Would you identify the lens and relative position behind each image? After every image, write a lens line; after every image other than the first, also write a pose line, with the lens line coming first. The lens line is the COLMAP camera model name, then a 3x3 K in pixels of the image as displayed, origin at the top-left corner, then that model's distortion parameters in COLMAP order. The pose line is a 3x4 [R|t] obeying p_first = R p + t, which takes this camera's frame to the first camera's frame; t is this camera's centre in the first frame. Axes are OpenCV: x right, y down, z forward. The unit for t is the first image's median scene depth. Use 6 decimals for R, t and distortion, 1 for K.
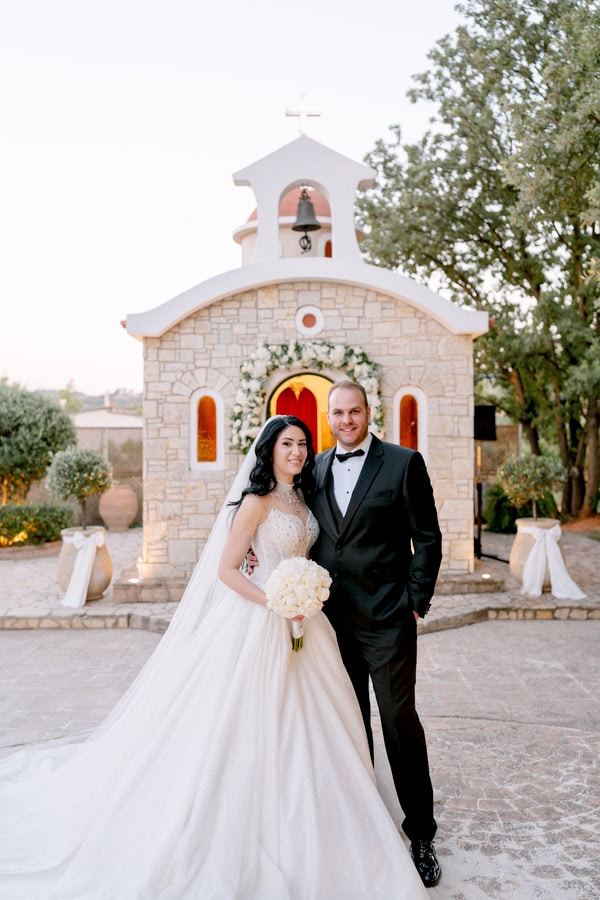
lens RADIAL K [[835.0, 0, 298.0], [0, 835.0, 451.9], [0, 0, 1]] dist [0.006887, 0.000000]
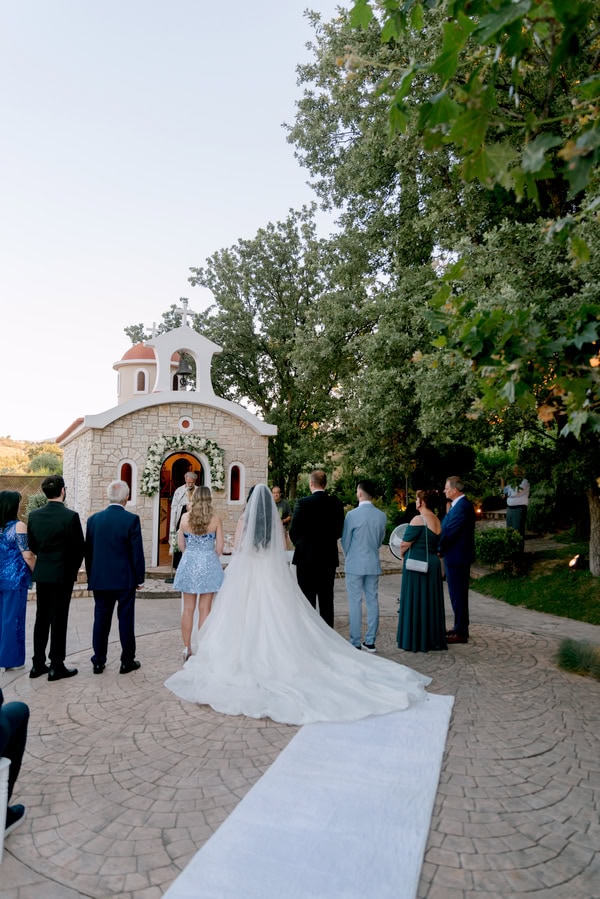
lens RADIAL K [[601.1, 0, 301.1], [0, 601.1, 441.2], [0, 0, 1]] dist [-0.027750, 0.000203]
pose [[0.909566, 0.045133, 0.413101, -0.302658], [-0.007586, 0.995722, -0.092084, 0.000558], [-0.415490, 0.080623, 0.906018, -0.306603]]
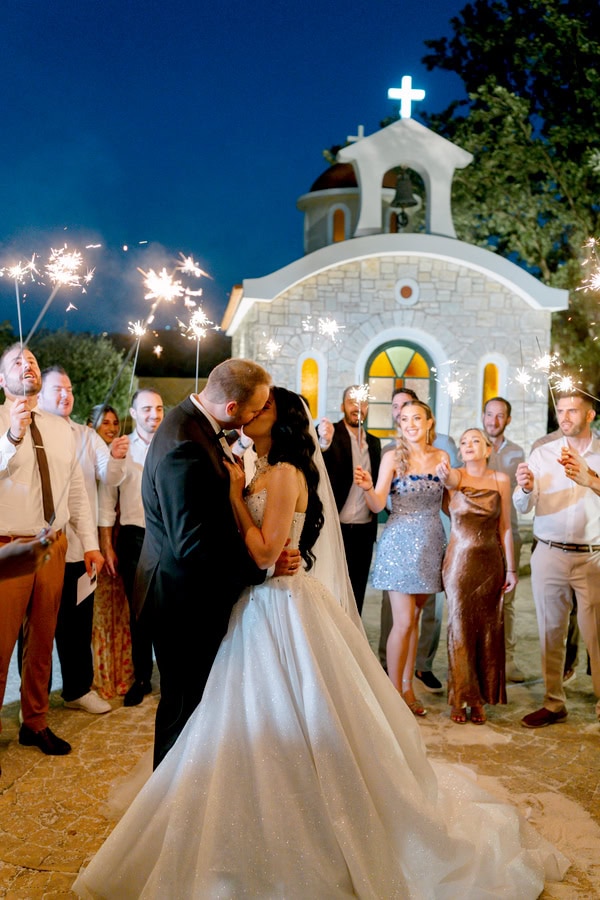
lens RADIAL K [[835.0, 0, 299.5], [0, 835.0, 452.5], [0, 0, 1]] dist [0.006887, 0.000000]
pose [[0.995432, 0.020939, 0.093149, -0.223936], [-0.026747, 0.997746, 0.061538, -0.011617], [-0.091651, -0.063749, 0.993749, -0.085003]]
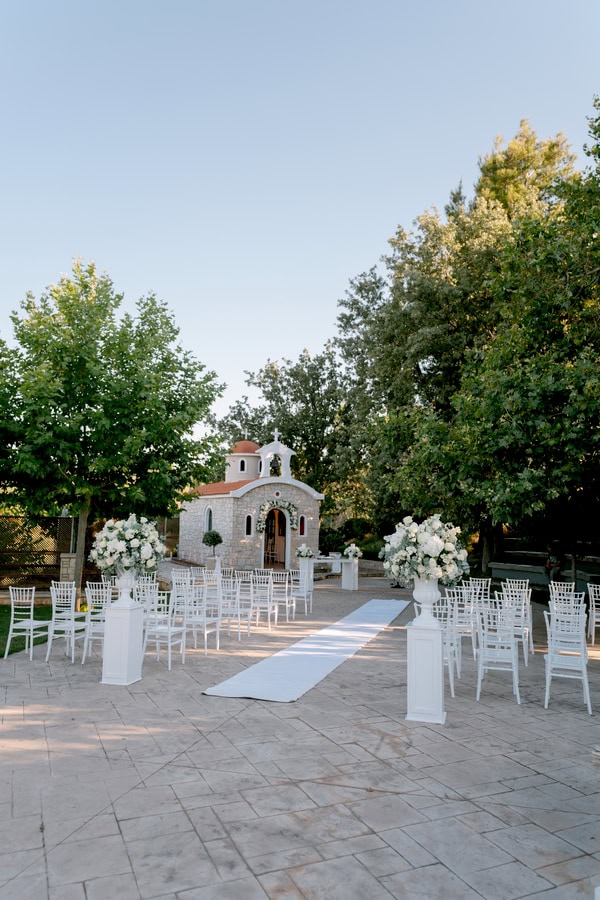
lens RADIAL K [[601.8, 0, 298.7], [0, 601.8, 453.0], [0, 0, 1]] dist [-0.027750, 0.000203]
pose [[0.896612, 0.067653, 0.437619, -1.015679], [-0.017565, 0.992916, -0.117512, -0.034754], [-0.442469, 0.097676, 0.891449, -1.284188]]
